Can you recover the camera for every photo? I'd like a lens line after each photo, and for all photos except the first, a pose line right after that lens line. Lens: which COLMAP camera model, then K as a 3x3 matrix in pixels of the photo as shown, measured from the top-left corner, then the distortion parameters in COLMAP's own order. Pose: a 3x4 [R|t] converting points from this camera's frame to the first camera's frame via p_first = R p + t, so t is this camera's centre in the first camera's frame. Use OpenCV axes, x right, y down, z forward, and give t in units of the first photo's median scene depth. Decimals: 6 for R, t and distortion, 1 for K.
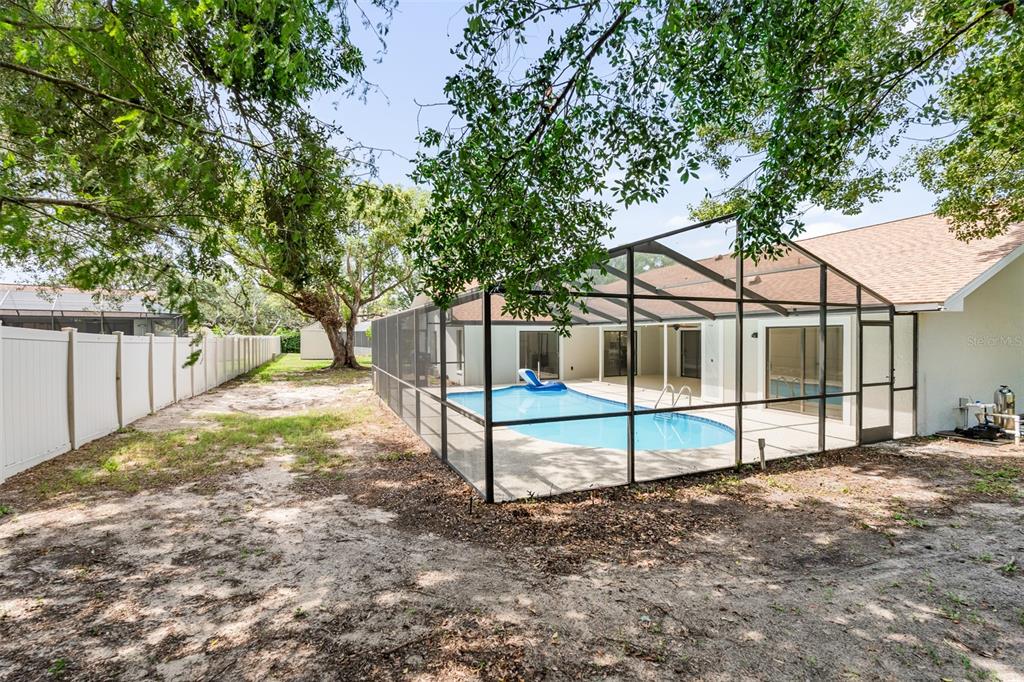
lens RADIAL K [[450.7, 0, 512.0], [0, 450.7, 341.0], [0, 0, 1]] dist [0.001290, 0.000126]
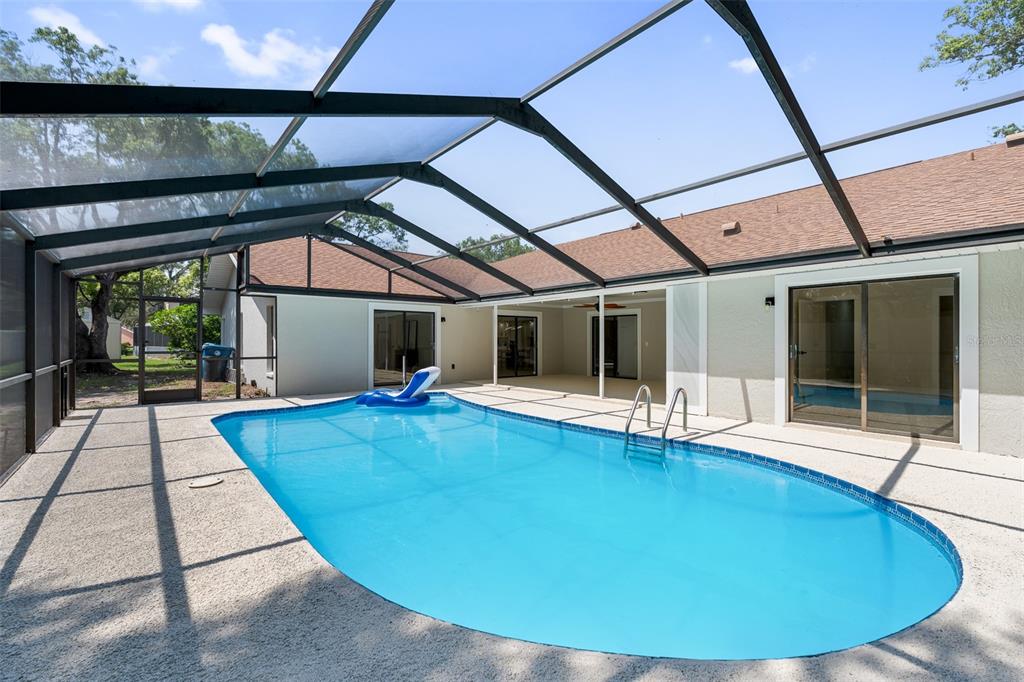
lens RADIAL K [[450.7, 0, 512.0], [0, 450.7, 341.0], [0, 0, 1]] dist [0.001290, 0.000126]
pose [[0.957347, 0.006133, 0.288874, 0.038052], [-0.003044, 0.999933, -0.011140, 0.058194], [-0.288923, 0.009785, 0.957302, 0.624560]]
